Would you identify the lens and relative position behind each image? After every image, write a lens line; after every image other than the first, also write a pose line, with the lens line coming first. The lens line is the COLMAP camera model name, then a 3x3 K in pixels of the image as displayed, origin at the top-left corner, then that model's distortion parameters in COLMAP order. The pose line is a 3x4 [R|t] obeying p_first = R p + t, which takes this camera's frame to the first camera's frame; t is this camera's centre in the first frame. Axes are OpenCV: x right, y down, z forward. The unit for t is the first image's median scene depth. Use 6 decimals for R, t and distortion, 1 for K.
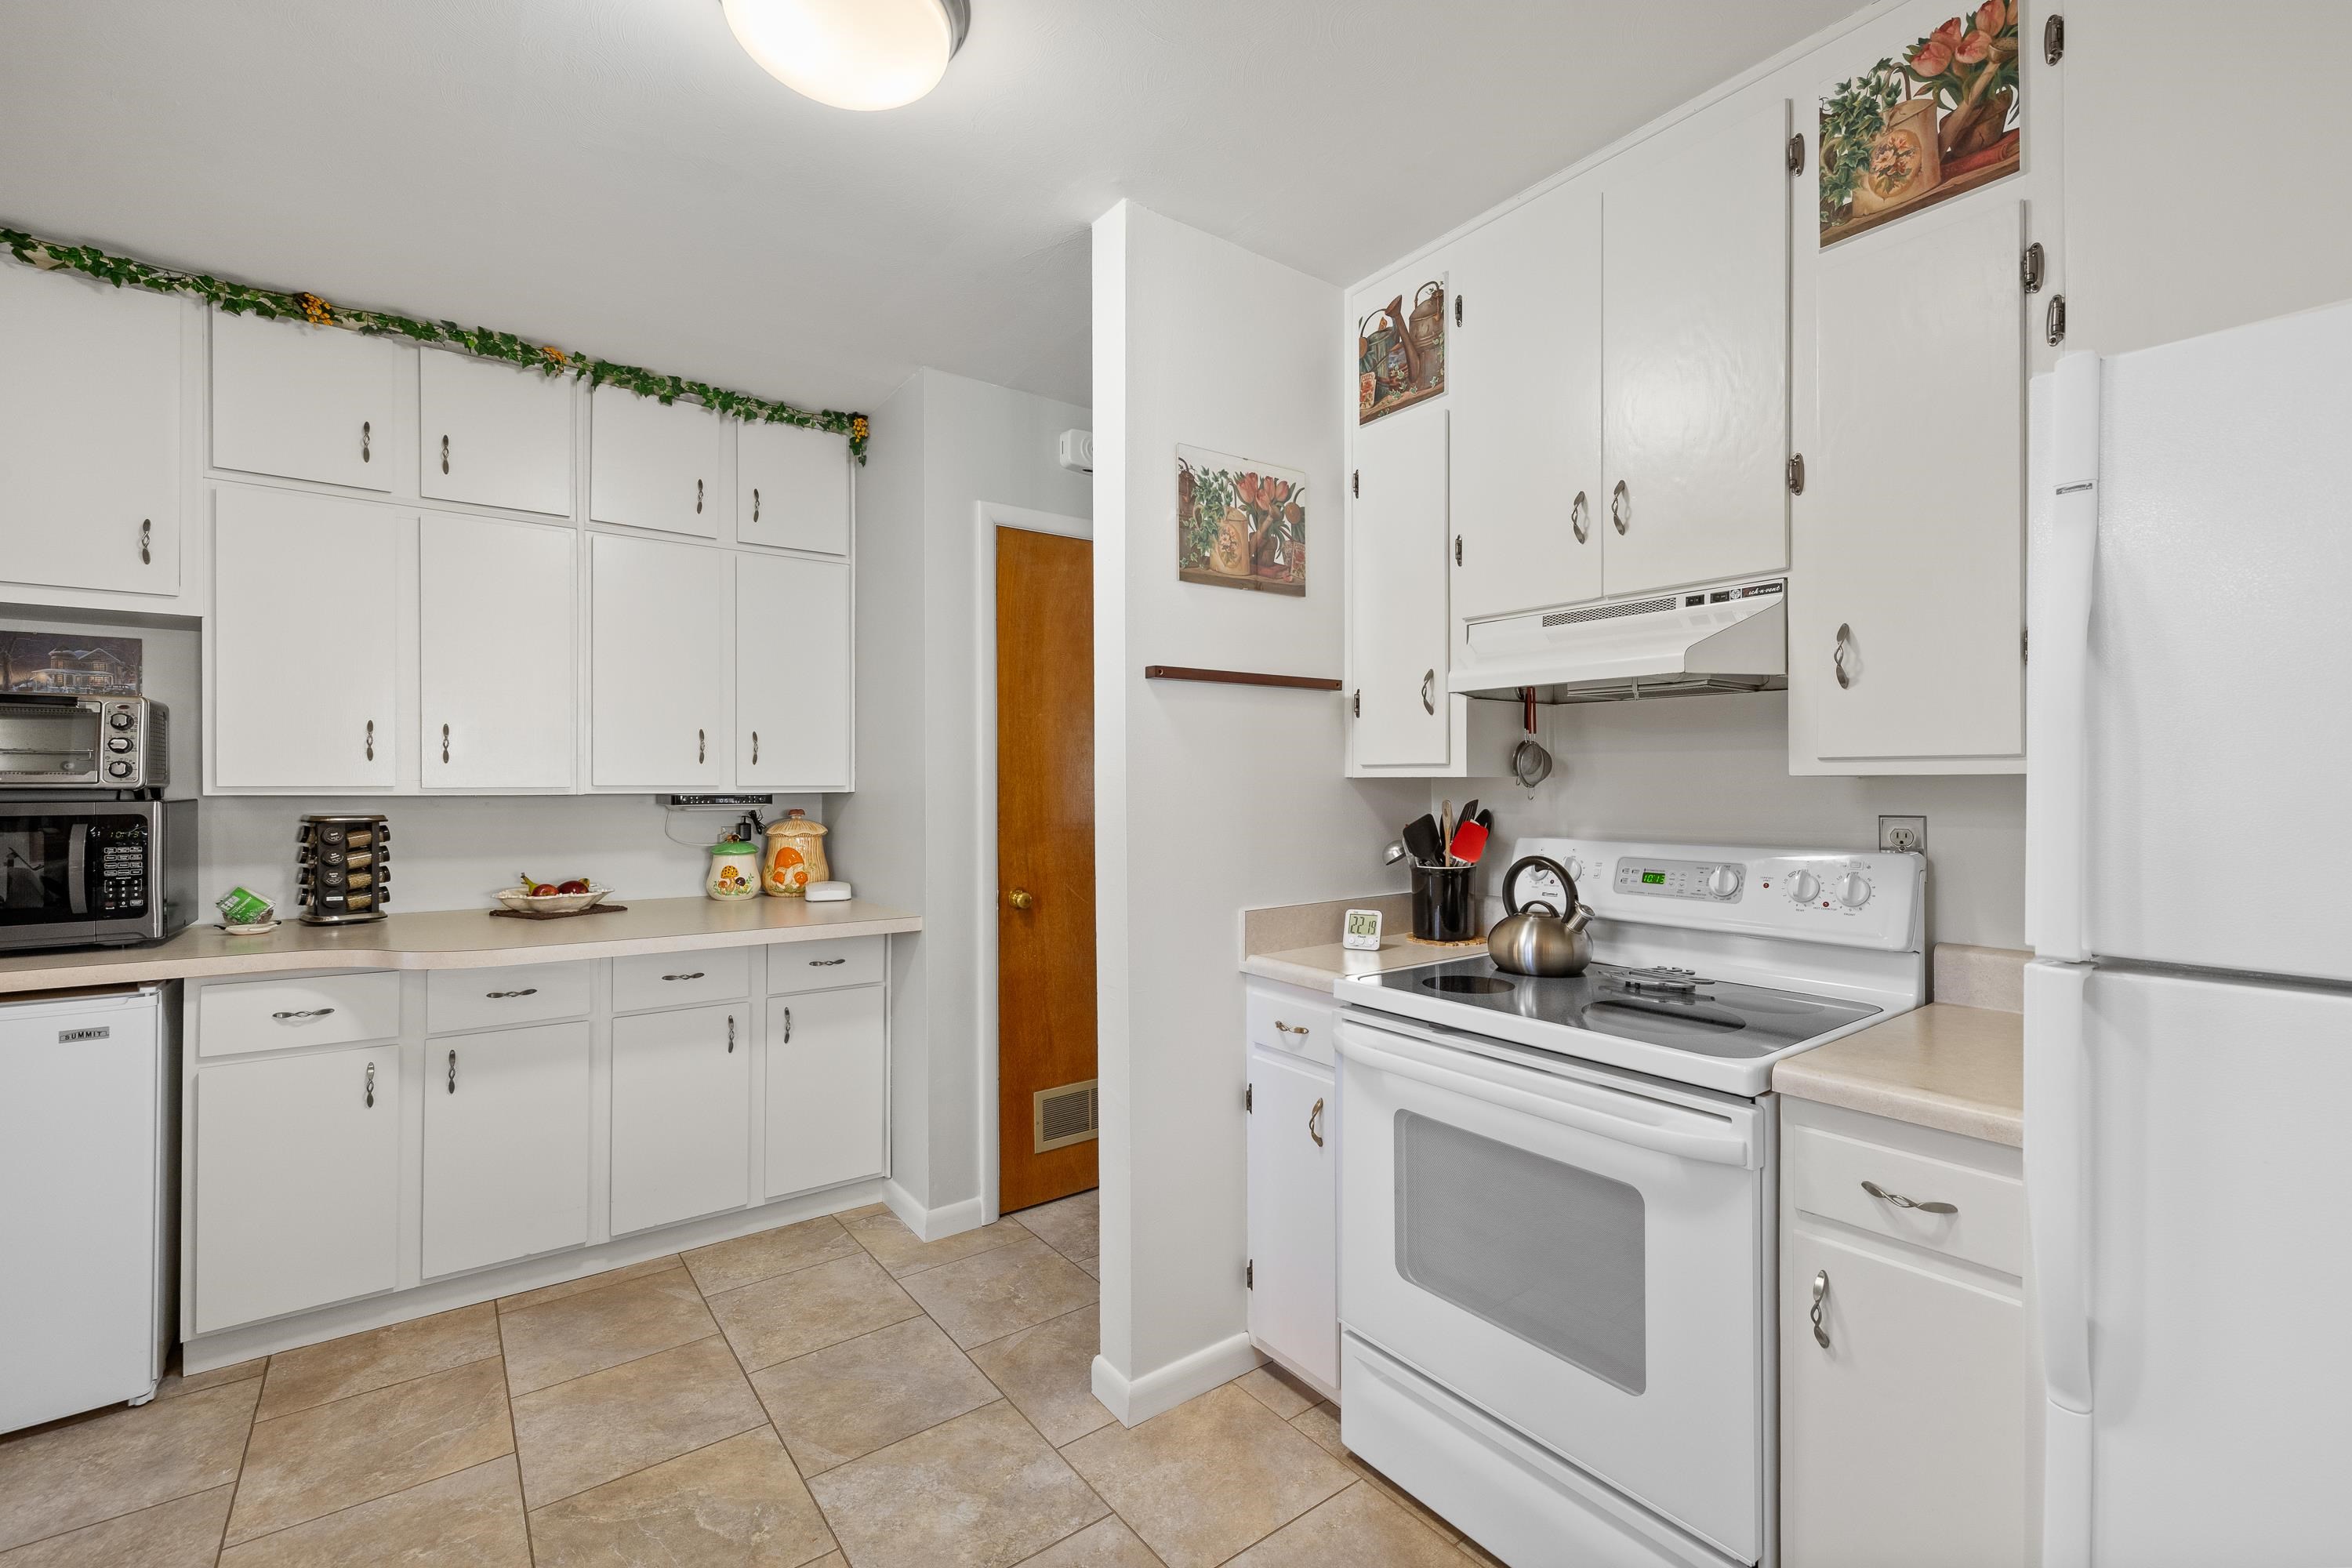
lens RADIAL K [[999.0, 0, 1176.0], [0, 999.0, 784.0], [0, 0, 1]] dist [-0.000158, -0.000339]
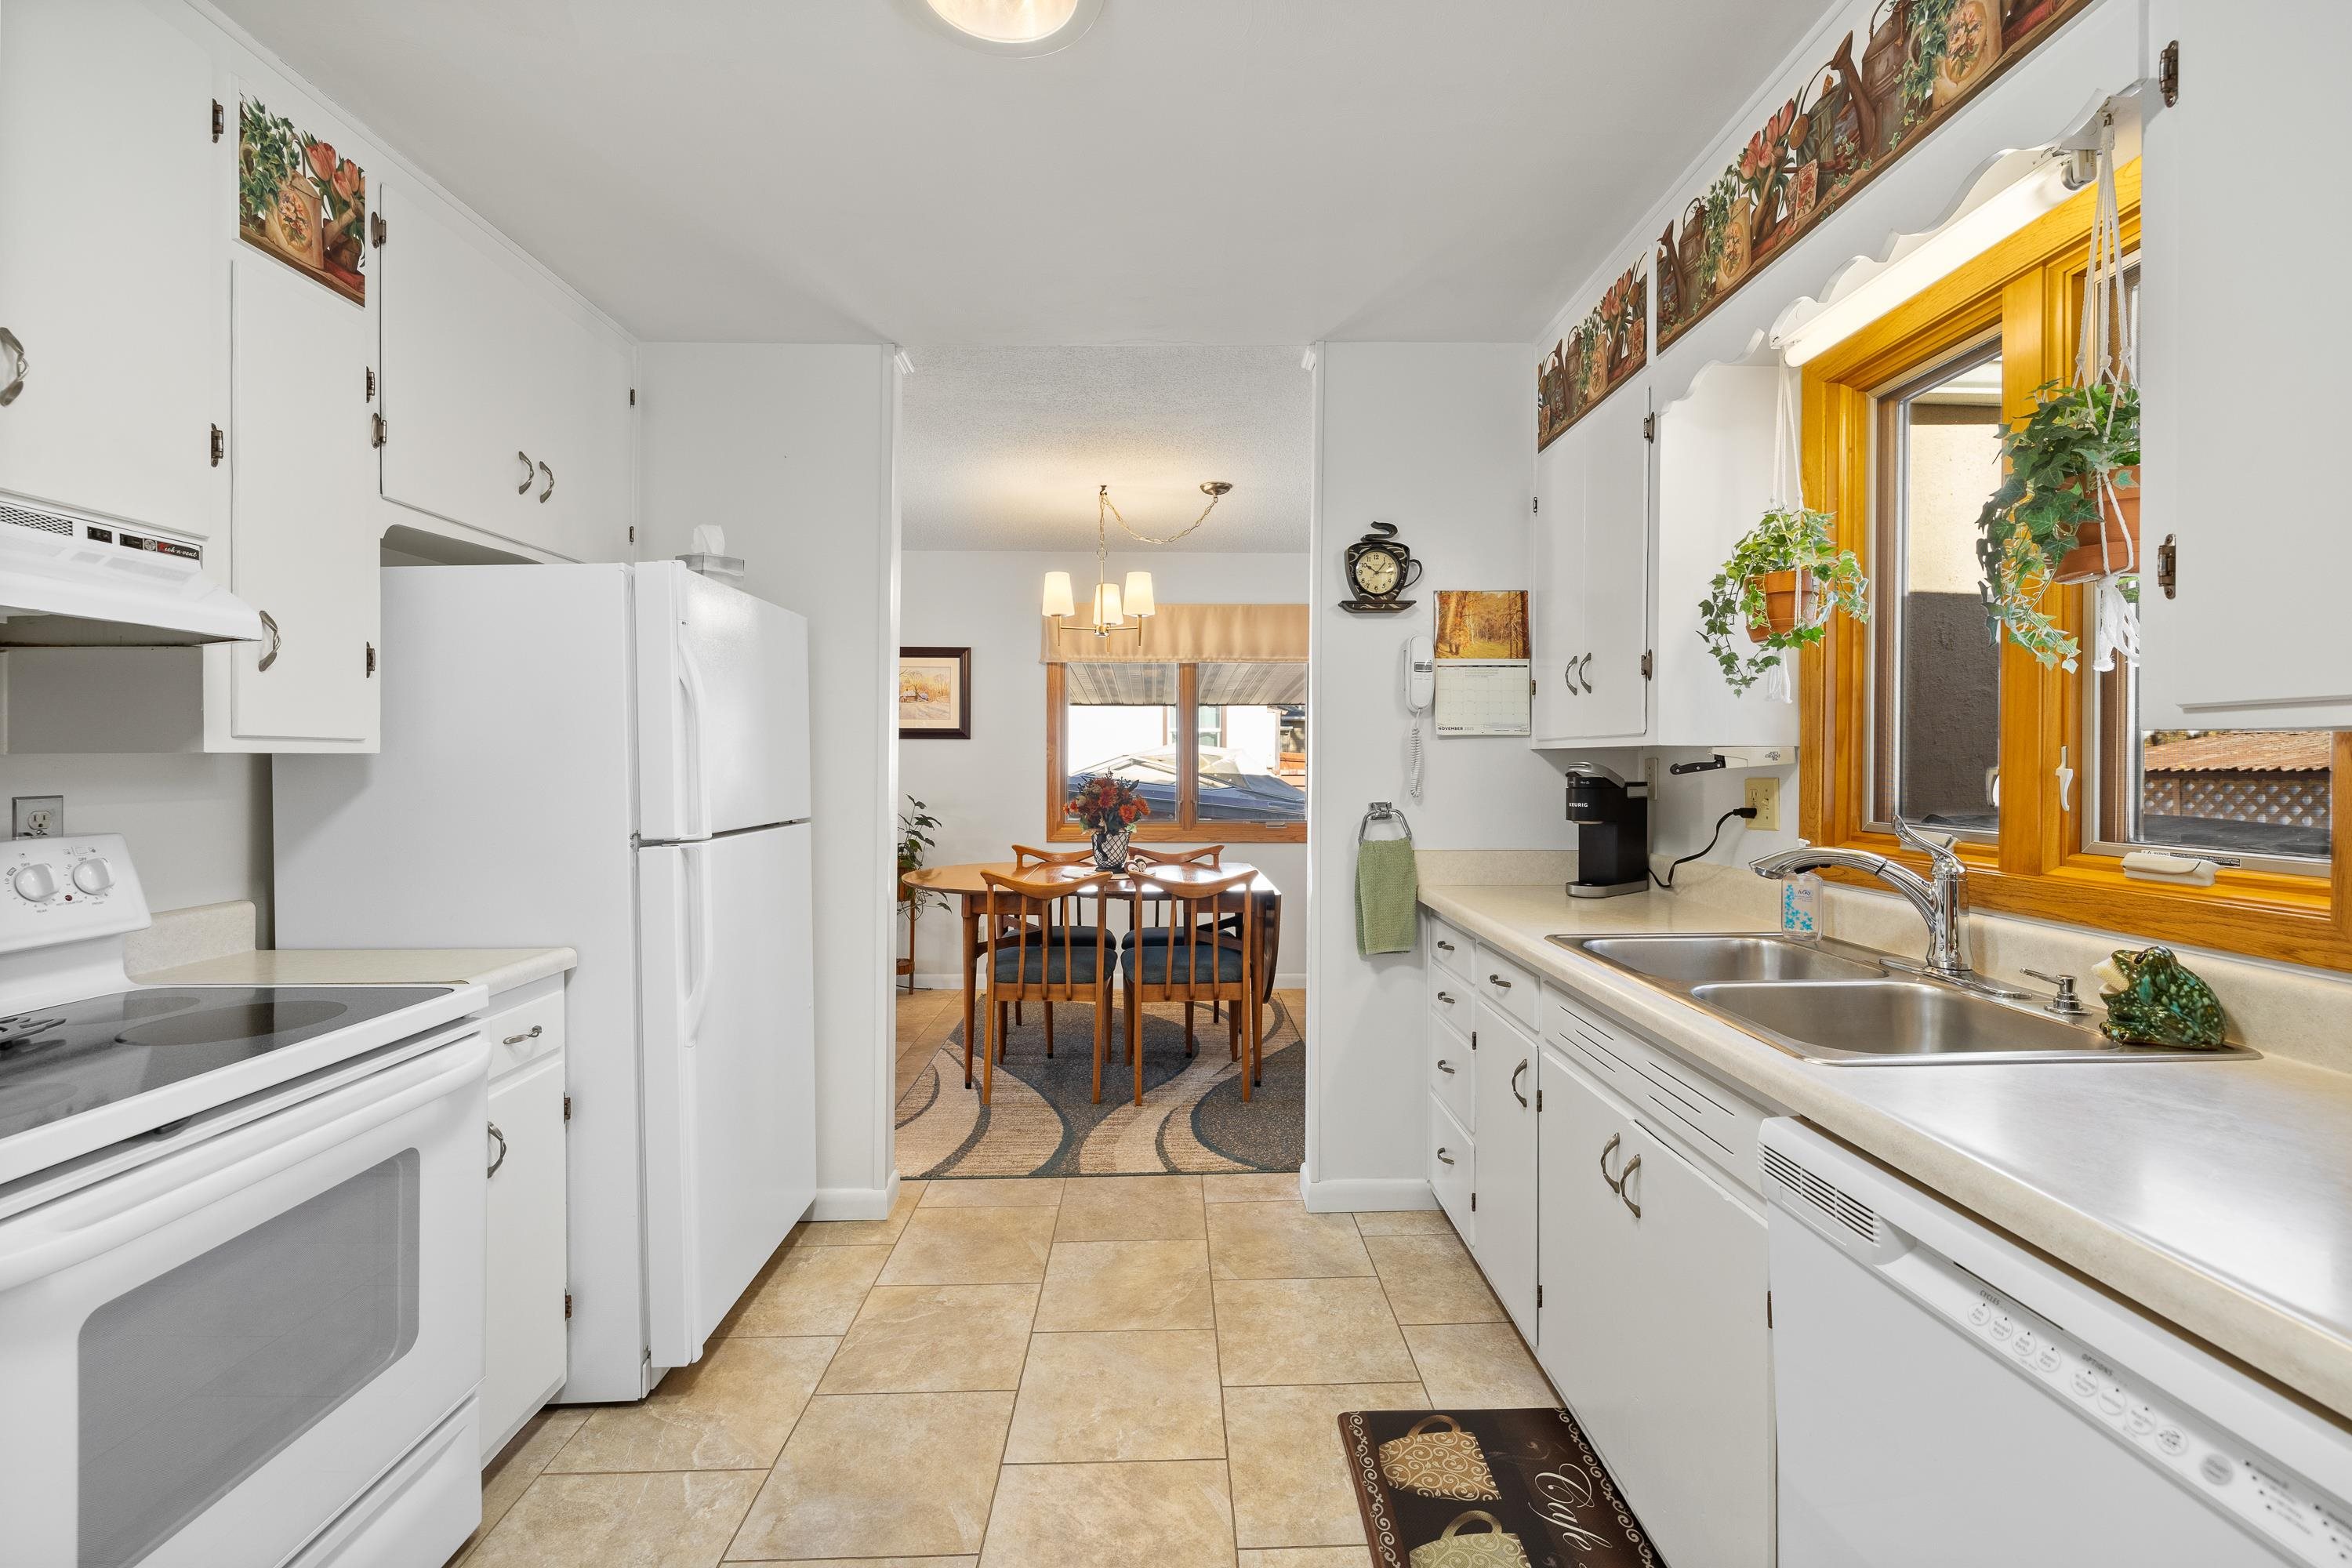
lens RADIAL K [[982.5, 0, 1179.5], [0, 982.5, 764.8], [0, 0, 1]] dist [-0.000779, -0.000237]
pose [[-0.807437, -0.001040, 0.589953, -0.483308], [0.004027, 0.999965, 0.007275, 0.000498], [-0.589940, 0.008249, -0.807405, 0.827762]]
